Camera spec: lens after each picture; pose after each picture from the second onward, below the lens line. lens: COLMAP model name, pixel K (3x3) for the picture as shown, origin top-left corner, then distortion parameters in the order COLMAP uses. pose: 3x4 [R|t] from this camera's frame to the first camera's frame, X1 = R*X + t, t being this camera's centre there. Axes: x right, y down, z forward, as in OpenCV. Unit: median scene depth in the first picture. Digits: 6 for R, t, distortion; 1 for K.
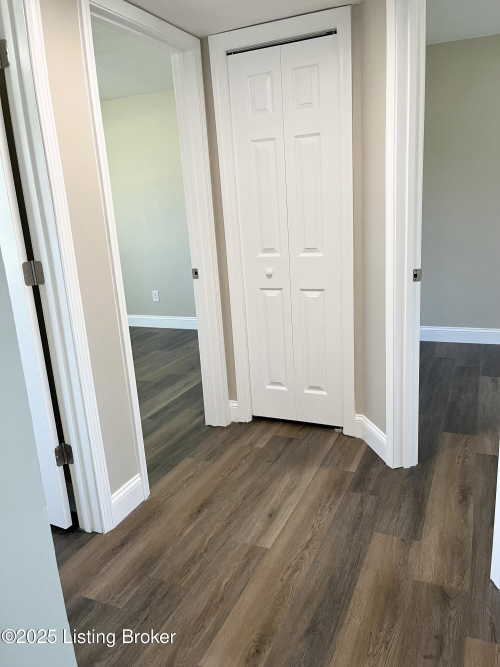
lens RADIAL K [[503.1, 0, 248.3], [0, 503.1, 337.2], [0, 0, 1]] dist [0.016704, -0.032308]
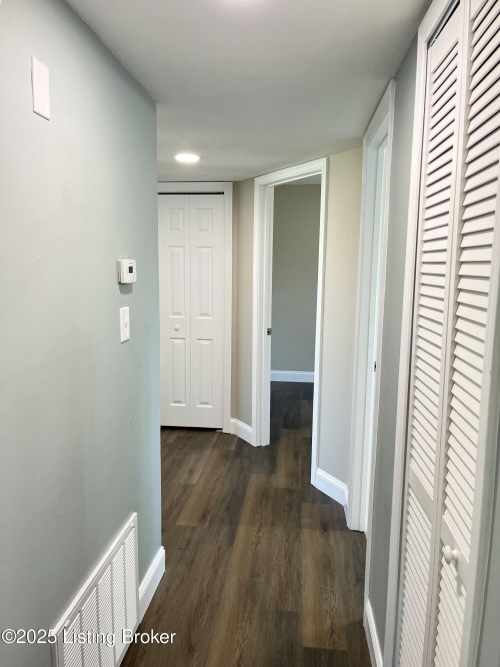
lens RADIAL K [[503.1, 0, 249.9], [0, 503.1, 332.9], [0, 0, 1]] dist [0.016704, -0.032308]
pose [[0.942382, 0.034438, 0.332762, -0.312500], [0.010408, 0.991188, -0.132055, 0.112668], [-0.334377, 0.127910, 0.933719, -0.622016]]
